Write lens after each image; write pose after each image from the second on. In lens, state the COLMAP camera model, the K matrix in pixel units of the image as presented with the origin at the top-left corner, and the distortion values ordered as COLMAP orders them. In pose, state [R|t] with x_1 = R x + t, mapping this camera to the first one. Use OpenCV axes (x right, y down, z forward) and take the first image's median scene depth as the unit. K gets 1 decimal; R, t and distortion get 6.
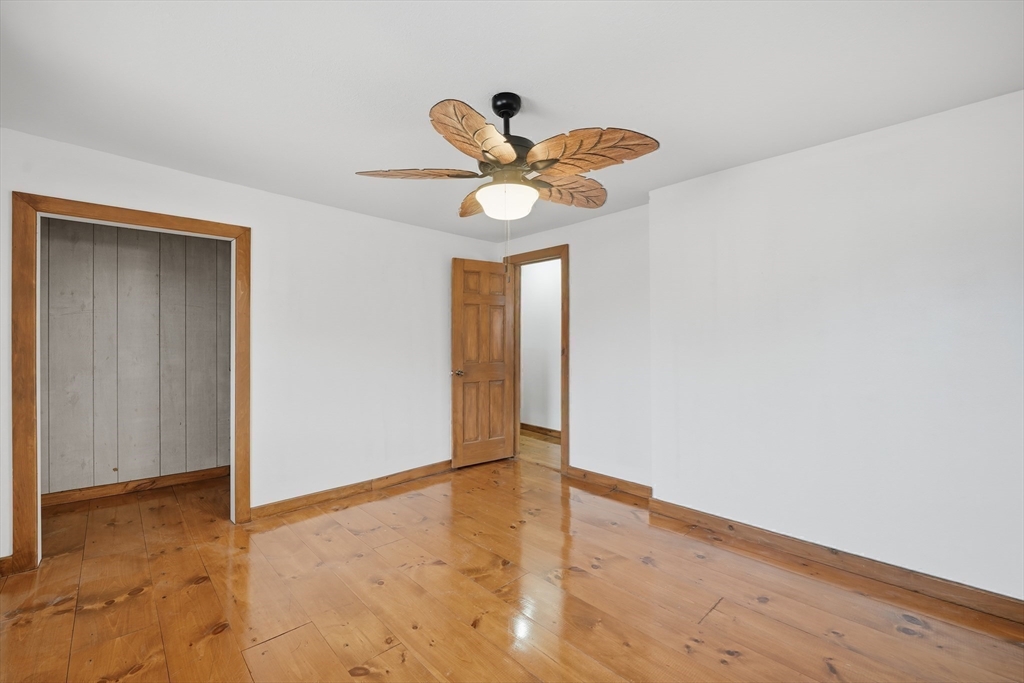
lens RADIAL K [[427.2, 0, 510.8], [0, 427.2, 340.9], [0, 0, 1]] dist [-0.002069, -0.000250]
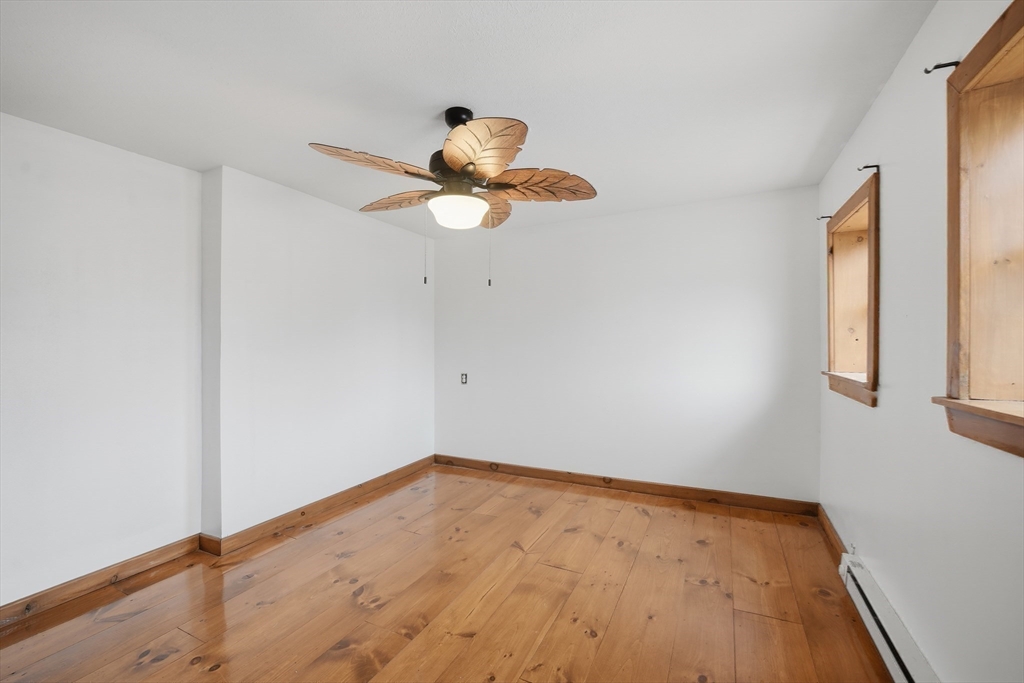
lens RADIAL K [[427.2, 0, 510.4], [0, 427.2, 345.1], [0, 0, 1]] dist [-0.002069, -0.000250]
pose [[-0.351748, 0.006698, 0.936071, -0.837785], [0.006670, 0.999967, -0.004649, 0.004531], [-0.936071, 0.004608, -0.351781, 1.015262]]
